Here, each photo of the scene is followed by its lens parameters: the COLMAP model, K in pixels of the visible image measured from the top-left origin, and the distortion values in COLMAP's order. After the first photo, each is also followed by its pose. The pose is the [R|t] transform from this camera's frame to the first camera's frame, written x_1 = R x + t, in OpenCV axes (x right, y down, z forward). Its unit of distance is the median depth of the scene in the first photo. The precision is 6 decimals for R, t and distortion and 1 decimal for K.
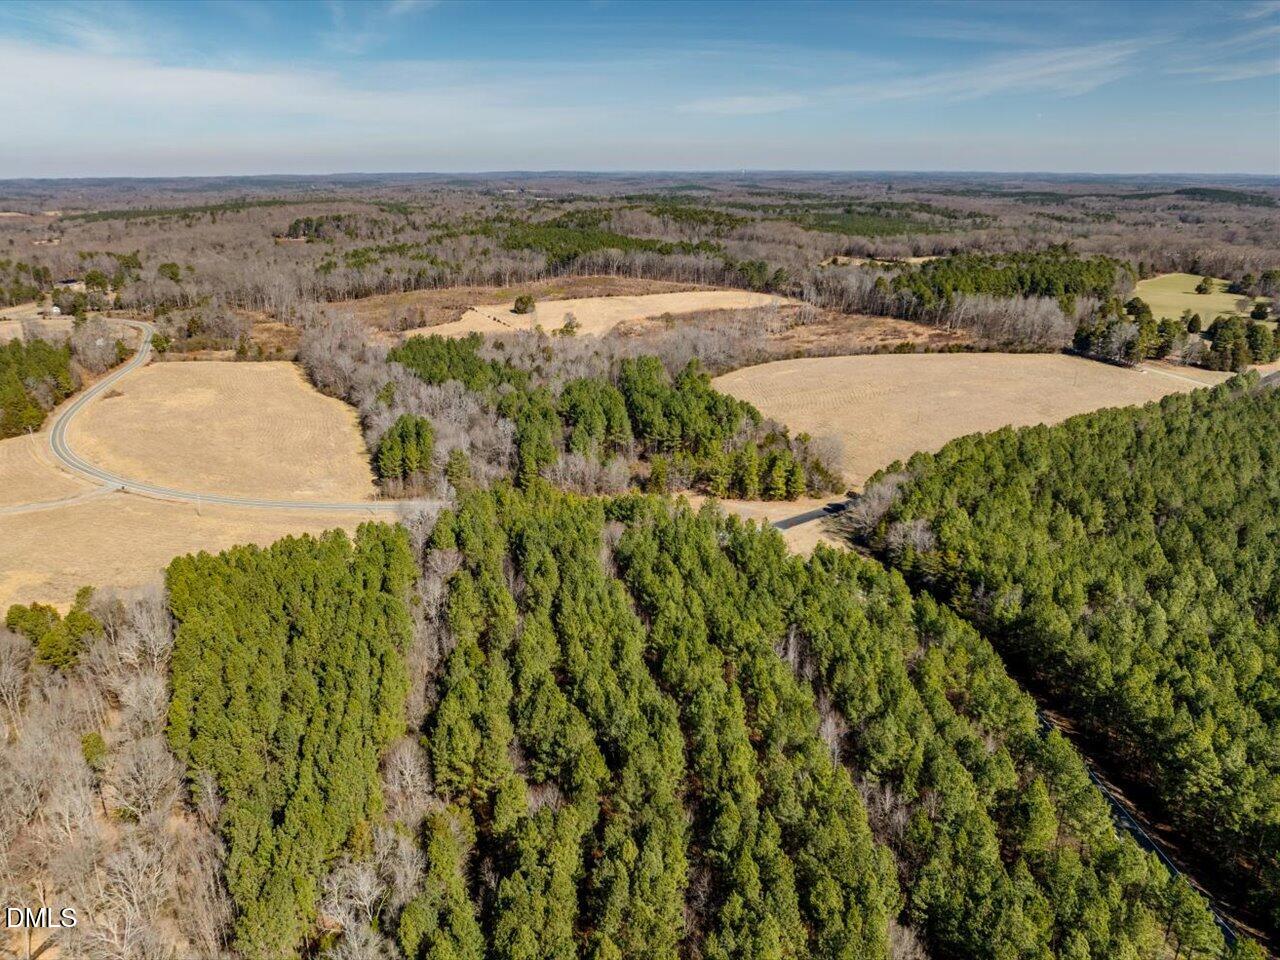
lens RADIAL K [[903.2, 0, 639.1], [0, 903.2, 481.3], [0, 0, 1]] dist [-0.034169, -0.000966]
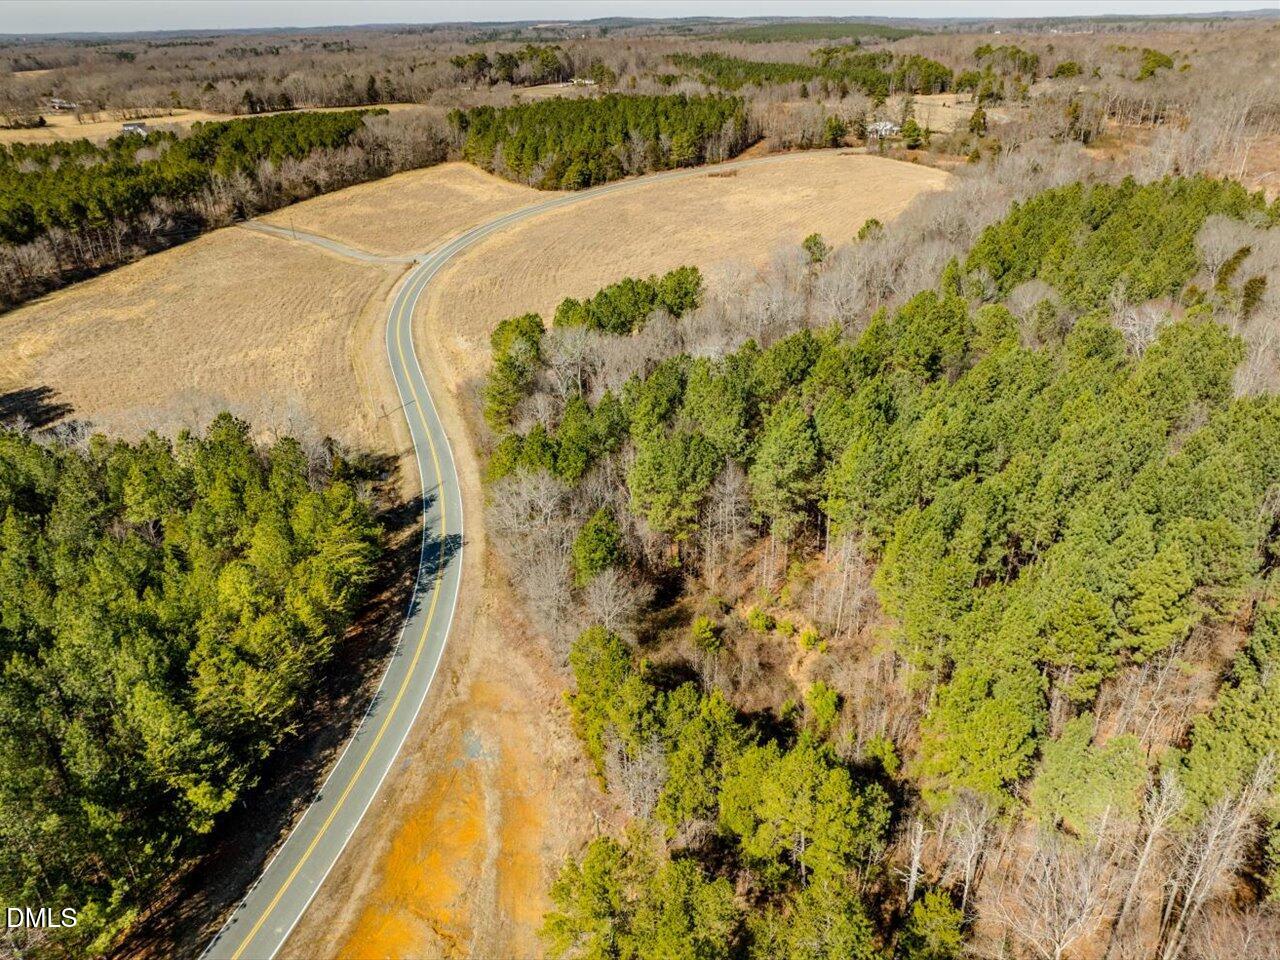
lens RADIAL K [[902.8, 0, 640.0], [0, 902.8, 480.0], [0, 0, 1]] dist [-0.051257, 0.027318]
pose [[0.334667, 0.430460, -0.838273, 0.080468], [-0.294561, 0.892779, 0.340851, -0.060158], [0.895116, 0.132851, 0.425580, 0.373543]]
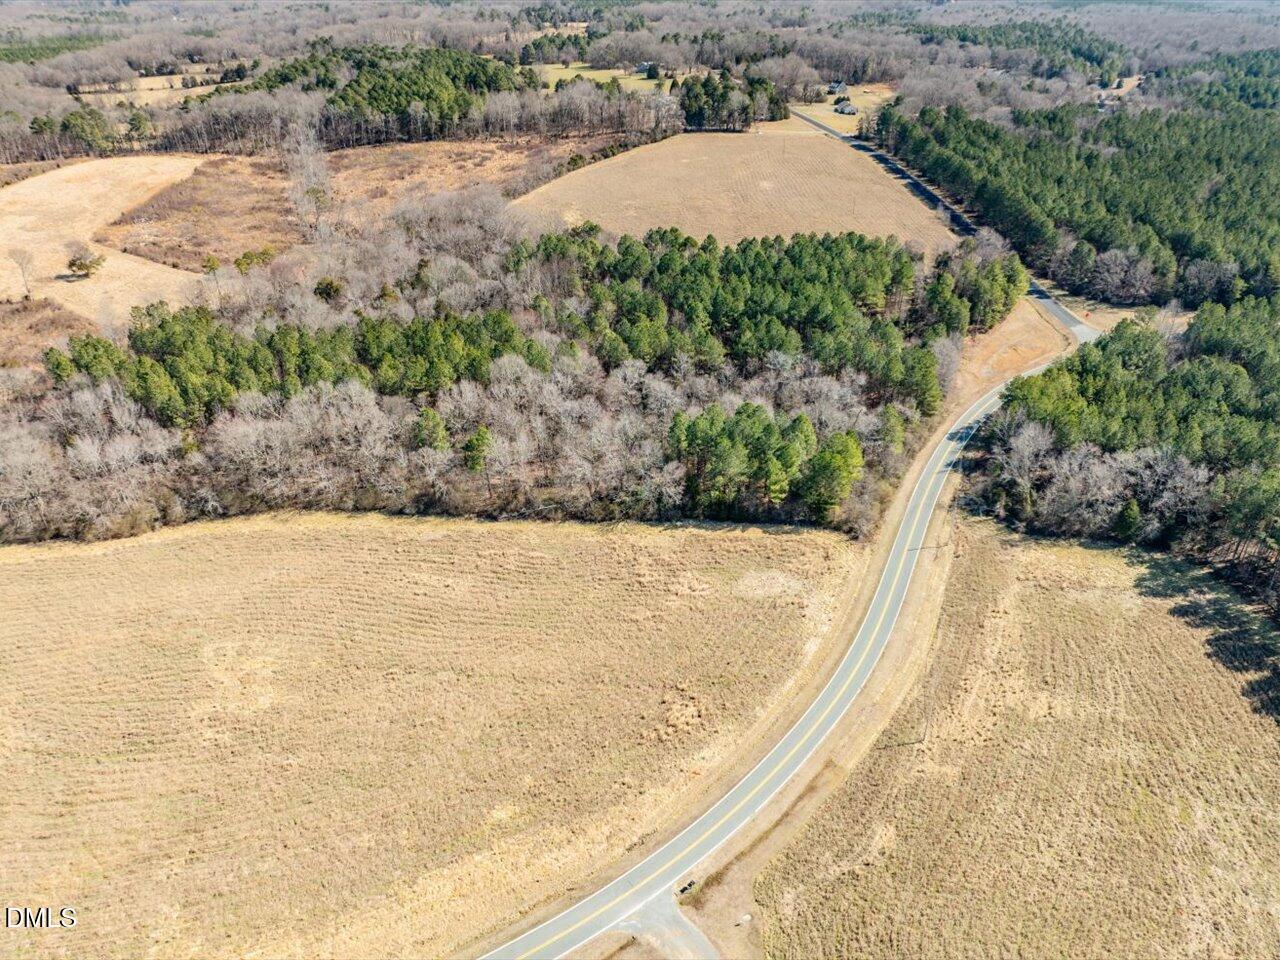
lens RADIAL K [[902.8, 0, 640.0], [0, 902.8, 480.0], [0, 0, 1]] dist [-0.051257, 0.027318]
pose [[0.413961, -0.475650, 0.776140, -0.337129], [0.314317, 0.874873, 0.368514, -0.119101], [-0.854307, 0.091403, 0.511668, 0.349106]]
